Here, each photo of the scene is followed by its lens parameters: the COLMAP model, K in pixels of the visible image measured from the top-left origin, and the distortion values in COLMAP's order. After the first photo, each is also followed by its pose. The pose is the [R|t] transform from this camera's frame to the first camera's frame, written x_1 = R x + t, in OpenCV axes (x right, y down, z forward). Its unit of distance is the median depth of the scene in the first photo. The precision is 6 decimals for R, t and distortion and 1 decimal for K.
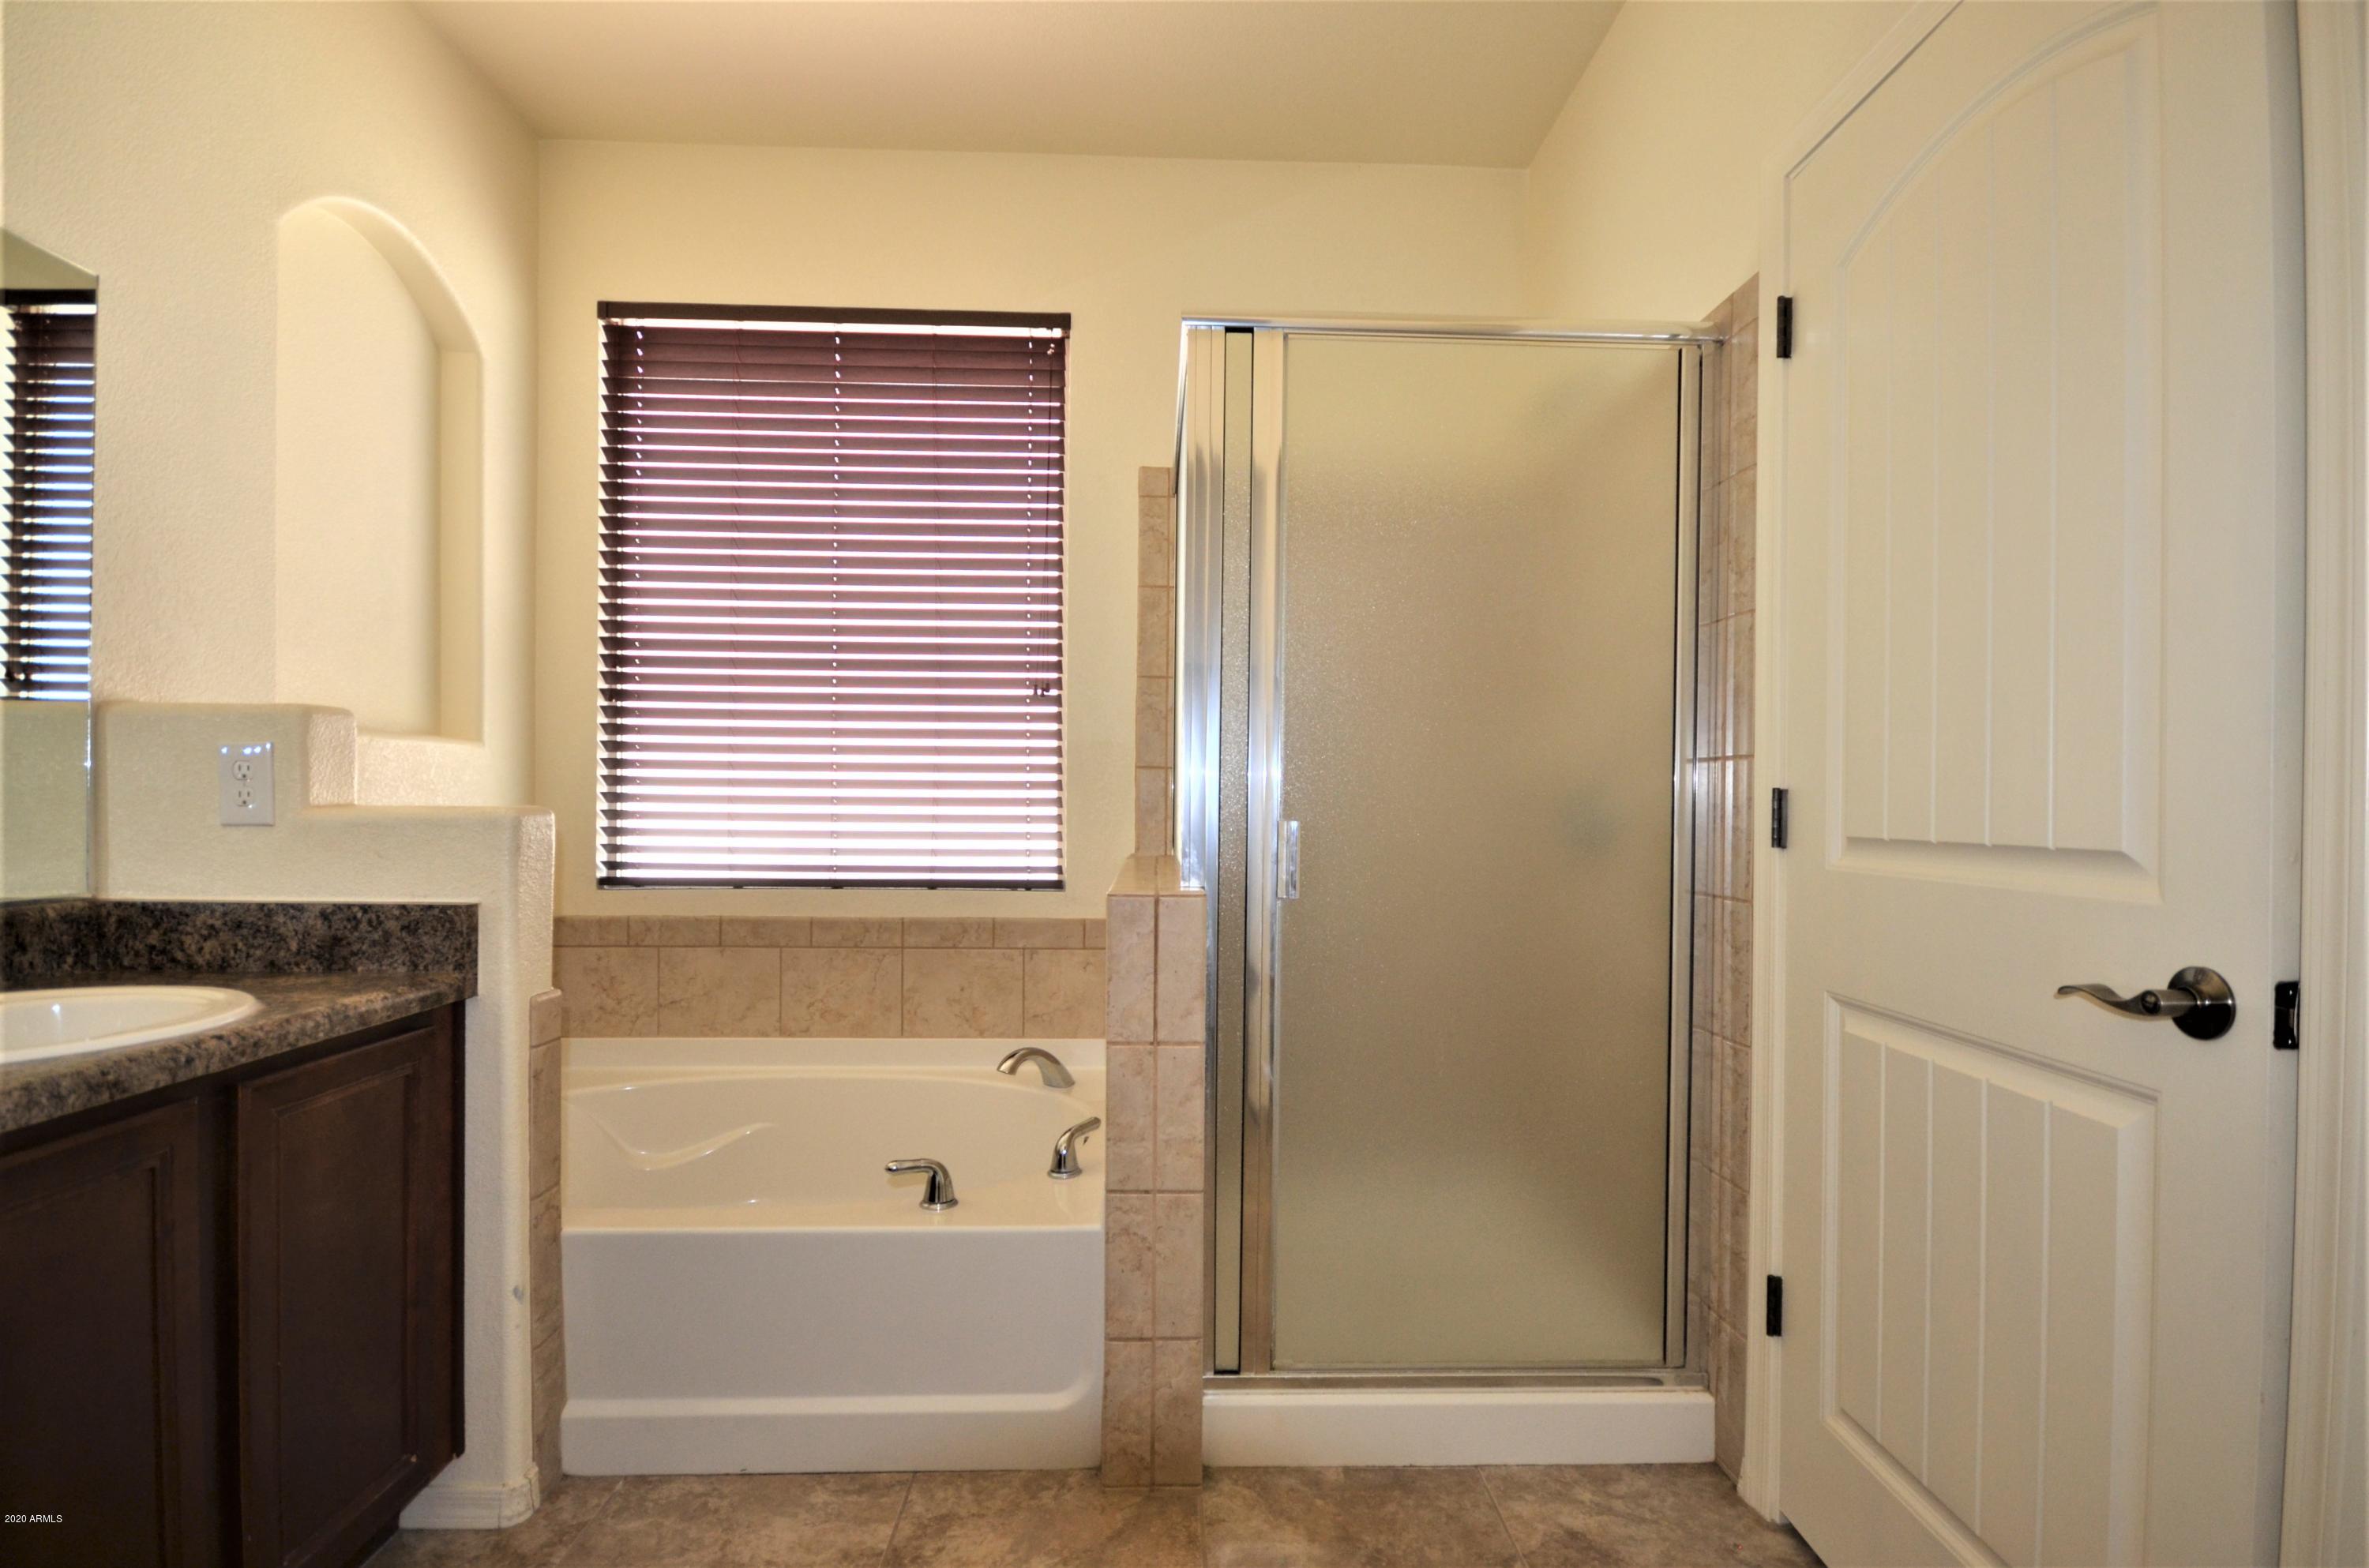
lens RADIAL K [[1049.3, 0, 1184.6], [0, 1049.3, 807.4], [0, 0, 1]] dist [-0.004708, 0.000005]
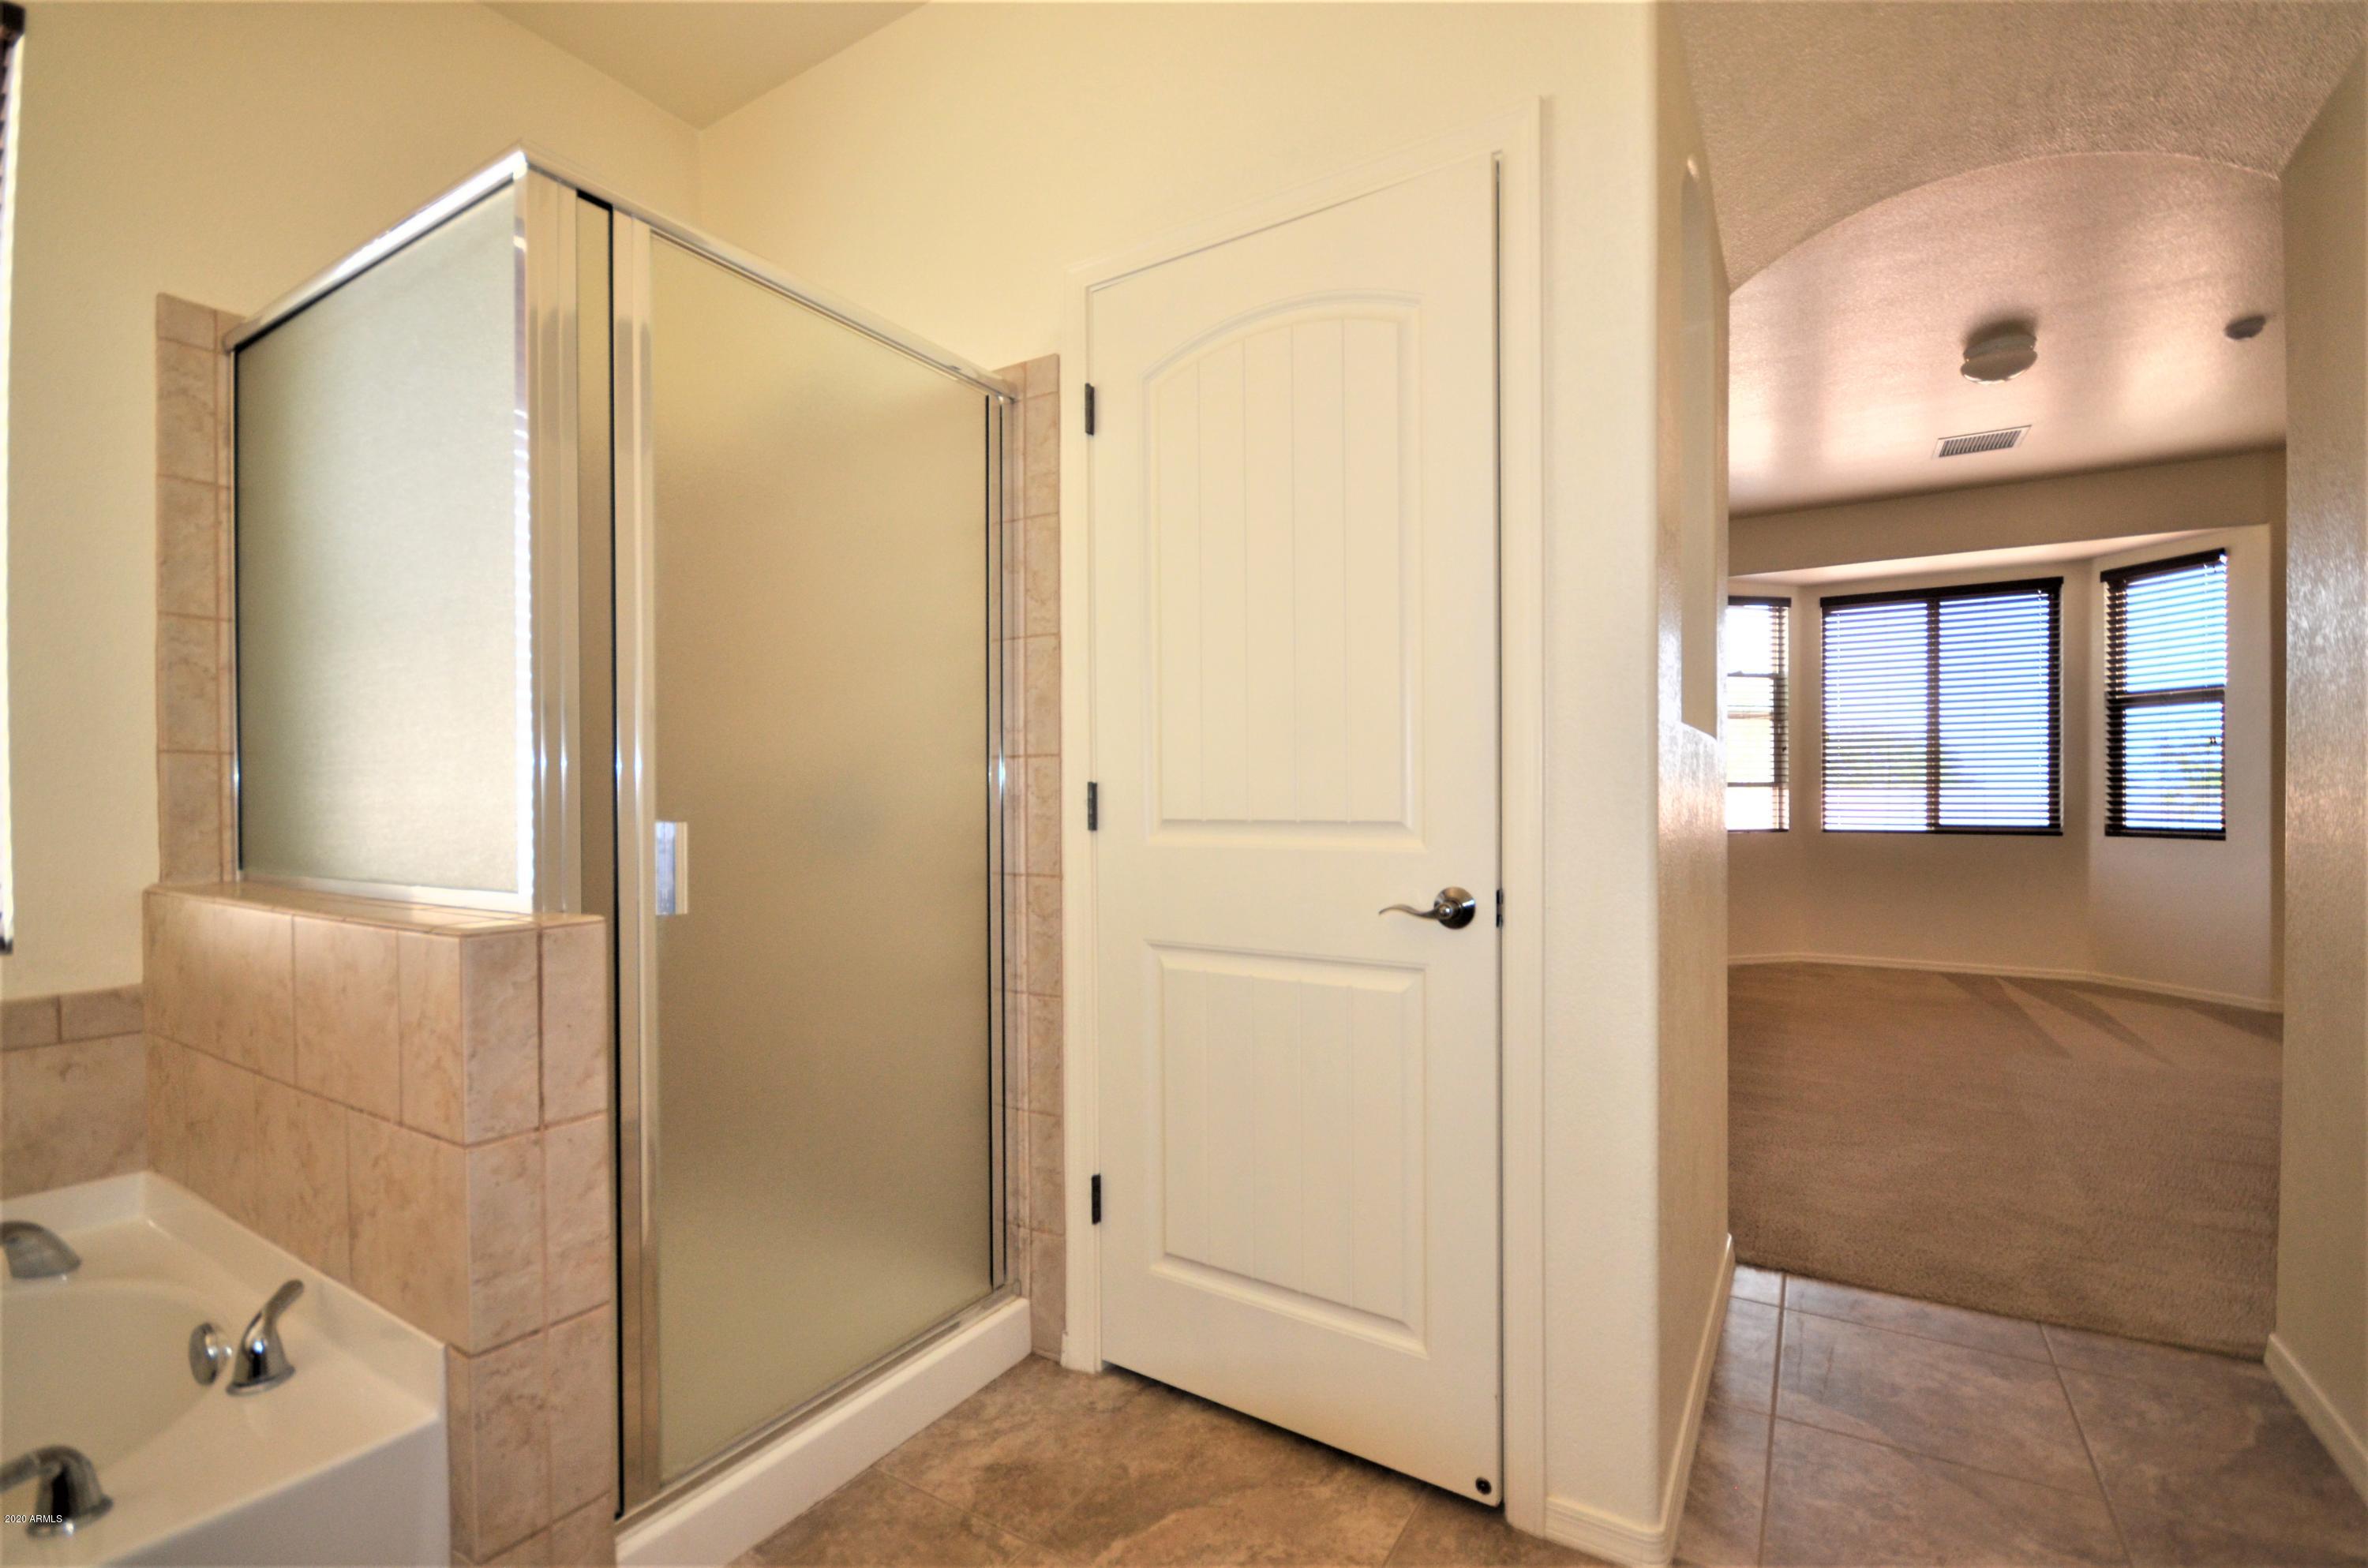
lens RADIAL K [[1003.0, 0, 1187.1], [0, 1003.0, 808.4], [0, 0, 1]] dist [-0.002161, -0.007518]
pose [[0.576303, -0.021217, 0.816961, -0.319800], [0.016474, 0.999761, 0.014343, -0.001904], [-0.817070, 0.005193, 0.576515, 0.213635]]
